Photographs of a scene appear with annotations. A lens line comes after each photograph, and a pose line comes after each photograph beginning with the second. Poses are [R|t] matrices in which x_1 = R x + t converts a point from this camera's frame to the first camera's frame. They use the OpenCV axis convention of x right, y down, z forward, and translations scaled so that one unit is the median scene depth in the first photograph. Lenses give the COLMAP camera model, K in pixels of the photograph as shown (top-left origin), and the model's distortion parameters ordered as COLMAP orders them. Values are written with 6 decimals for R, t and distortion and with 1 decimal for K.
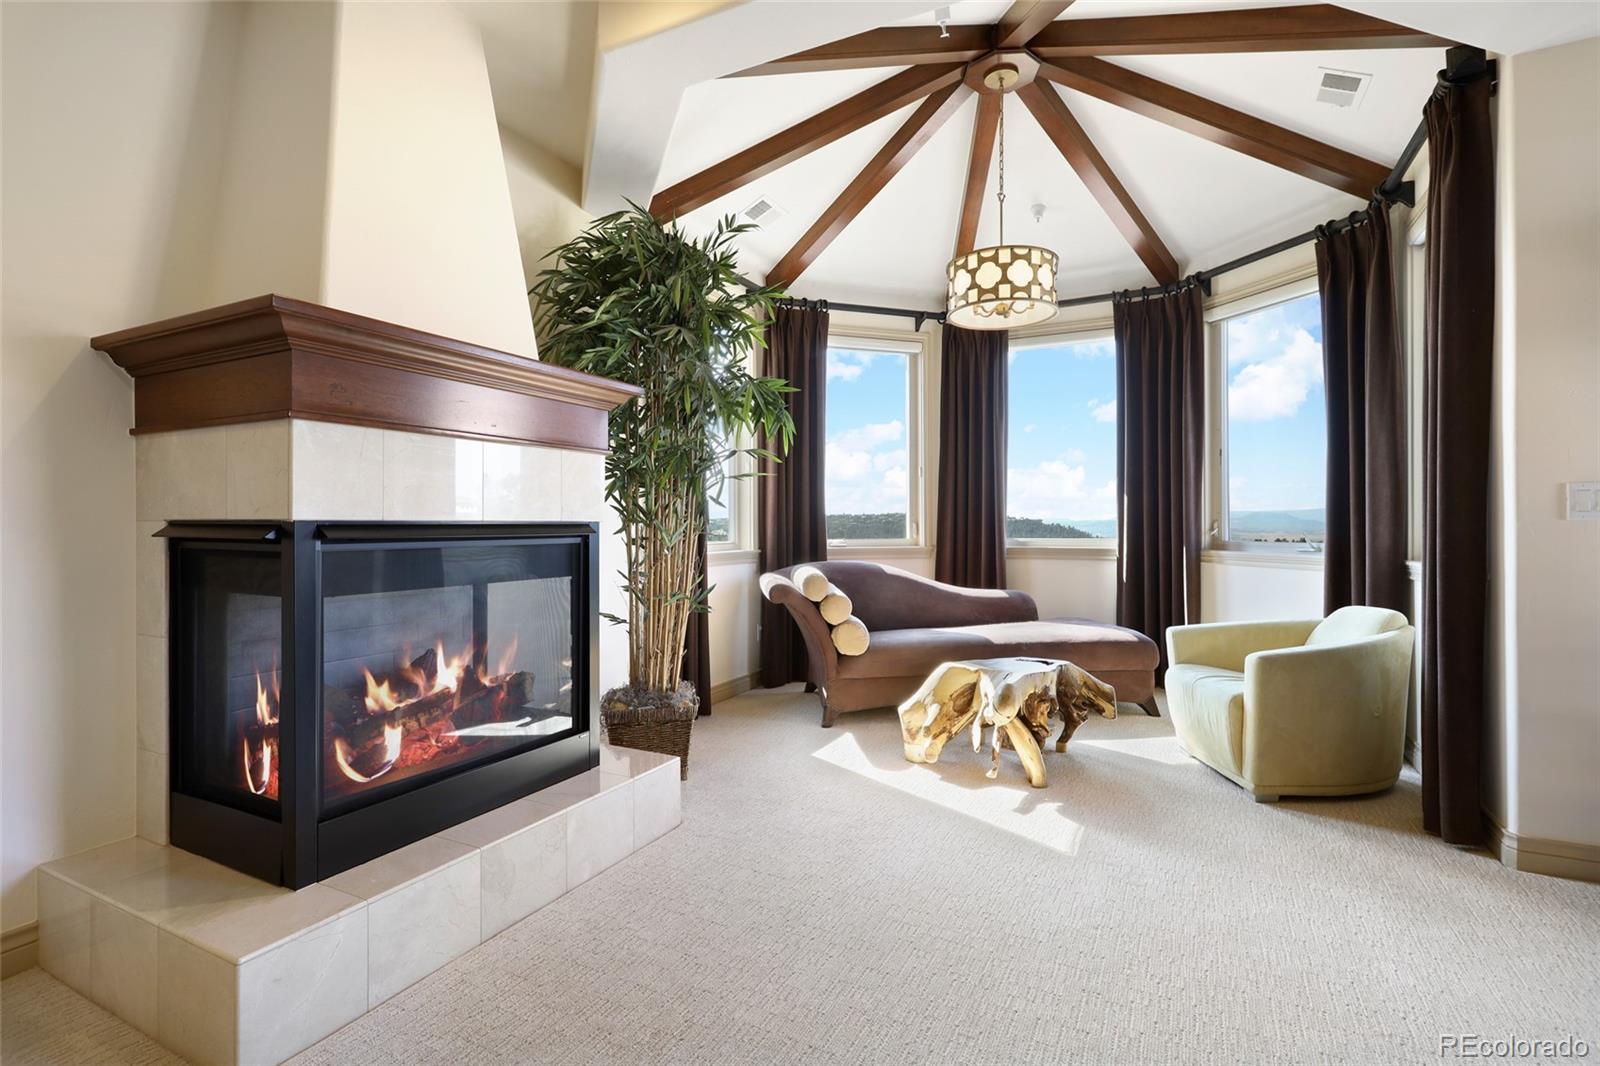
lens RADIAL K [[763.8, 0, 797.9], [0, 763.8, 524.6], [0, 0, 1]] dist [-0.001534, 0.000079]
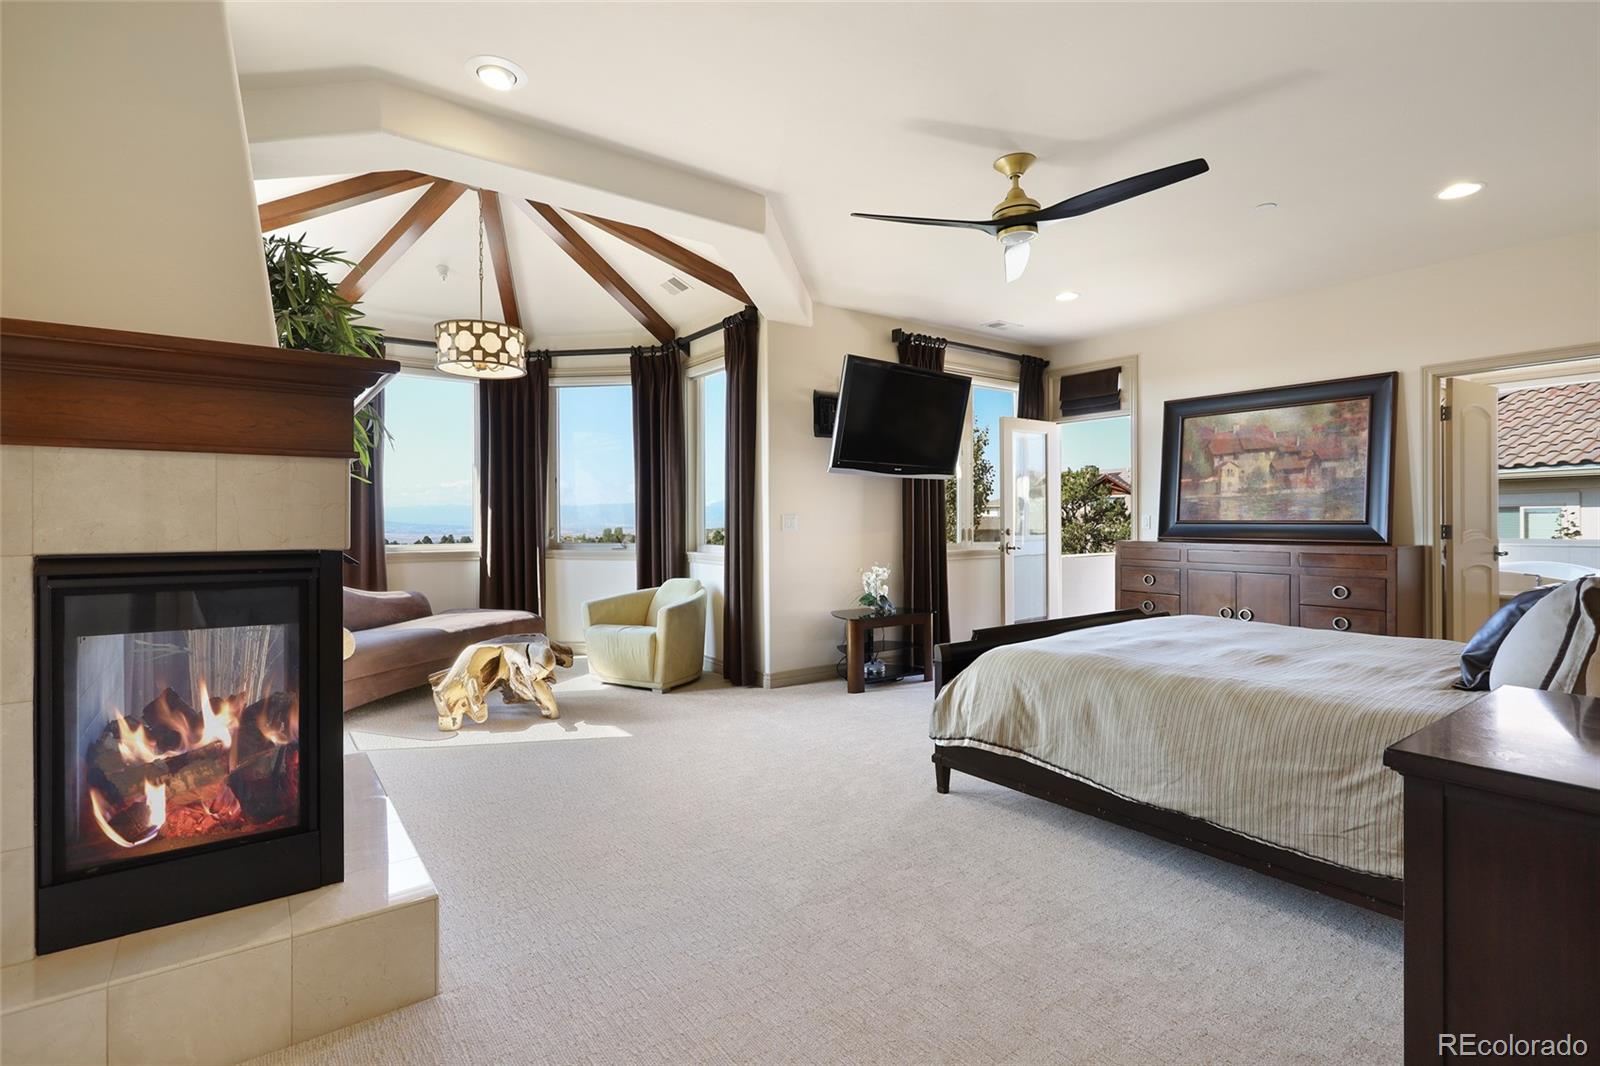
lens RADIAL K [[763.8, 0, 797.9], [0, 763.8, 524.6], [0, 0, 1]] dist [-0.001534, 0.000079]
pose [[0.452525, -0.002478, 0.891748, -0.688547], [-0.000190, 0.999996, 0.002875, -0.023467], [-0.891751, -0.001470, 0.452523, -0.049023]]
